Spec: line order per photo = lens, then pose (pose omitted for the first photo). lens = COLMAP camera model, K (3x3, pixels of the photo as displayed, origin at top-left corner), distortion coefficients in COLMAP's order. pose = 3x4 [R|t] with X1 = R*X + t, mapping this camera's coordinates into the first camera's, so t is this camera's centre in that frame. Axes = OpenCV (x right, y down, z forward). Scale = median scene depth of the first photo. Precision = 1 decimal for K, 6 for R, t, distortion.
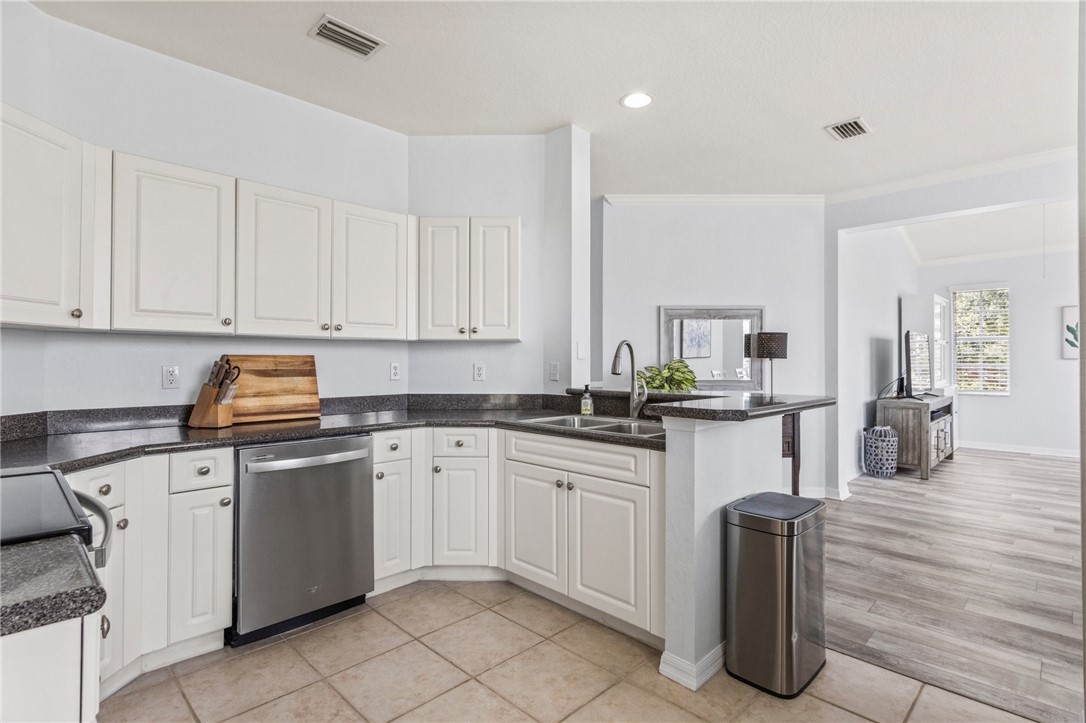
lens RADIAL K [[537.7, 0, 543.0], [0, 537.7, 361.5], [0, 0, 1]] dist [-0.001736, -0.000273]
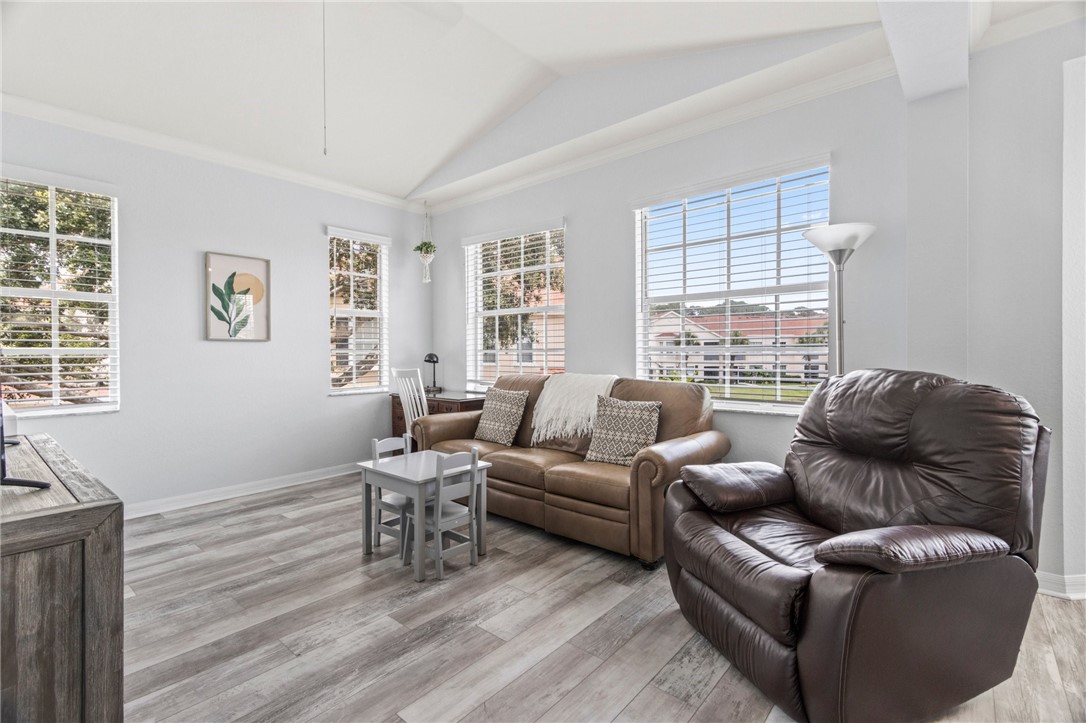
lens RADIAL K [[493.6, 0, 536.5], [0, 493.6, 357.1], [0, 0, 1]] dist [0.016506, -0.009020]
pose [[-0.059035, -0.010889, 0.998197, 0.583707], [0.005236, 0.999923, 0.011217, 0.014783], [-0.998242, 0.005888, -0.058973, 0.984866]]
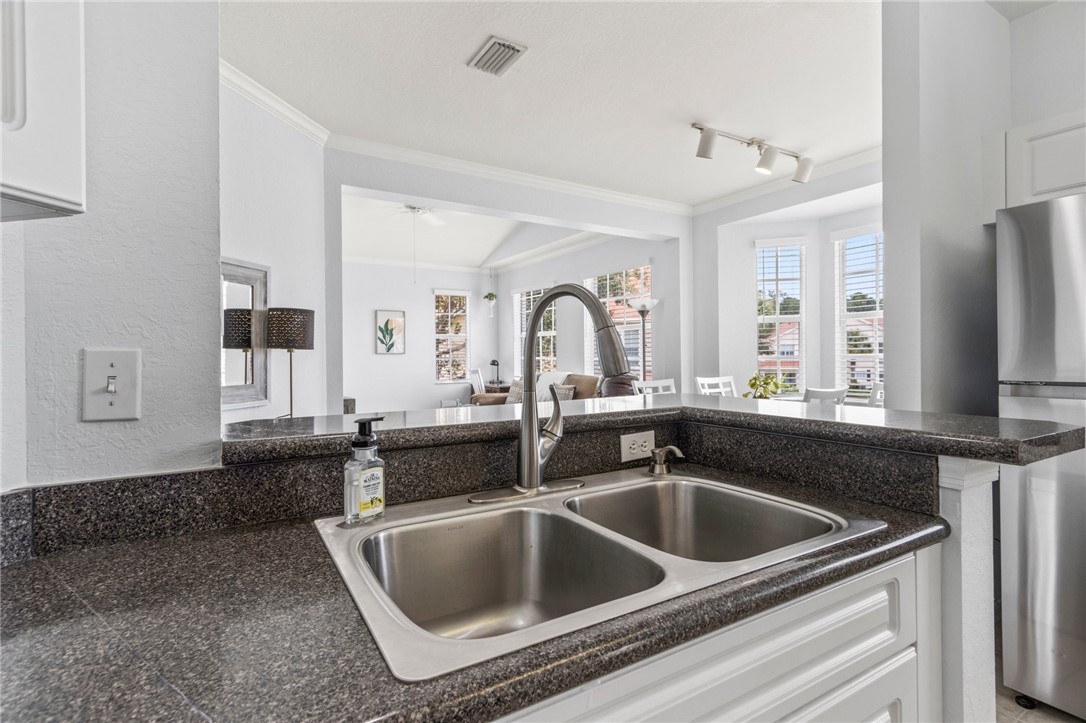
lens RADIAL K [[521.7, 0, 537.6], [0, 521.7, 360.2], [0, 0, 1]] dist [-0.000025, 0.000013]
pose [[0.232991, -0.009748, 0.972430, -0.121375], [0.009696, 0.999923, 0.007701, 0.005721], [-0.972431, 0.007635, 0.233068, 0.557781]]
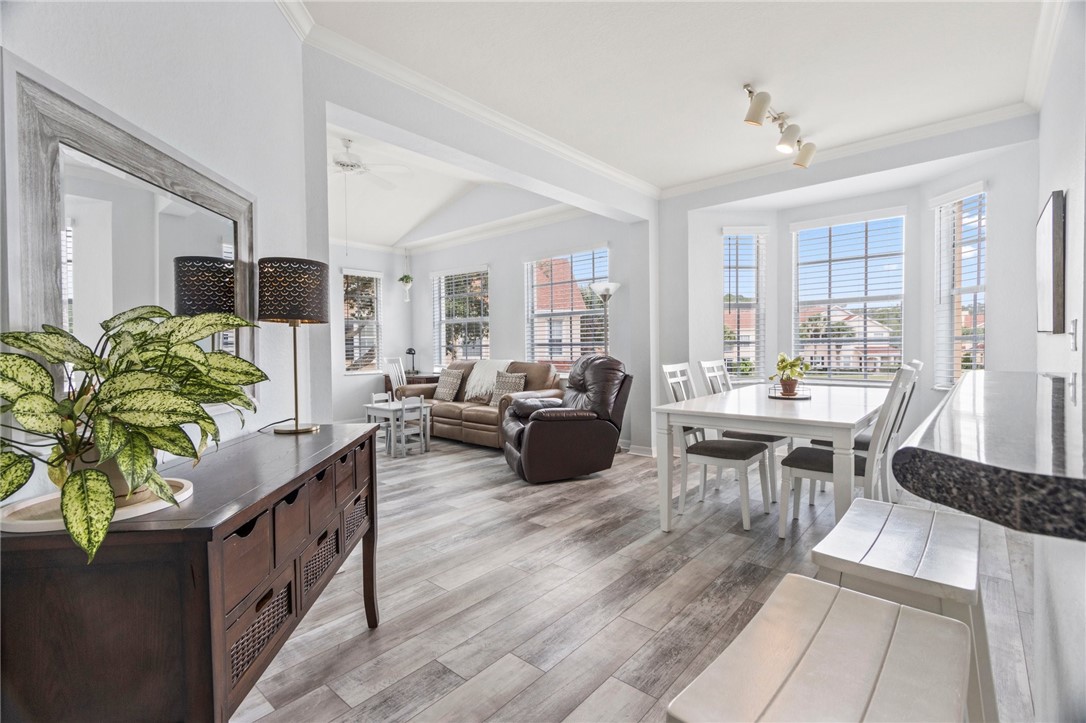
lens RADIAL K [[493.6, 0, 536.5], [0, 493.6, 357.1], [0, 0, 1]] dist [0.016506, -0.009020]
pose [[-0.054025, -0.020884, 0.998321, 0.009536], [0.012211, 0.999693, 0.021574, 0.016691], [-0.998465, 0.013356, -0.053754, 0.820302]]
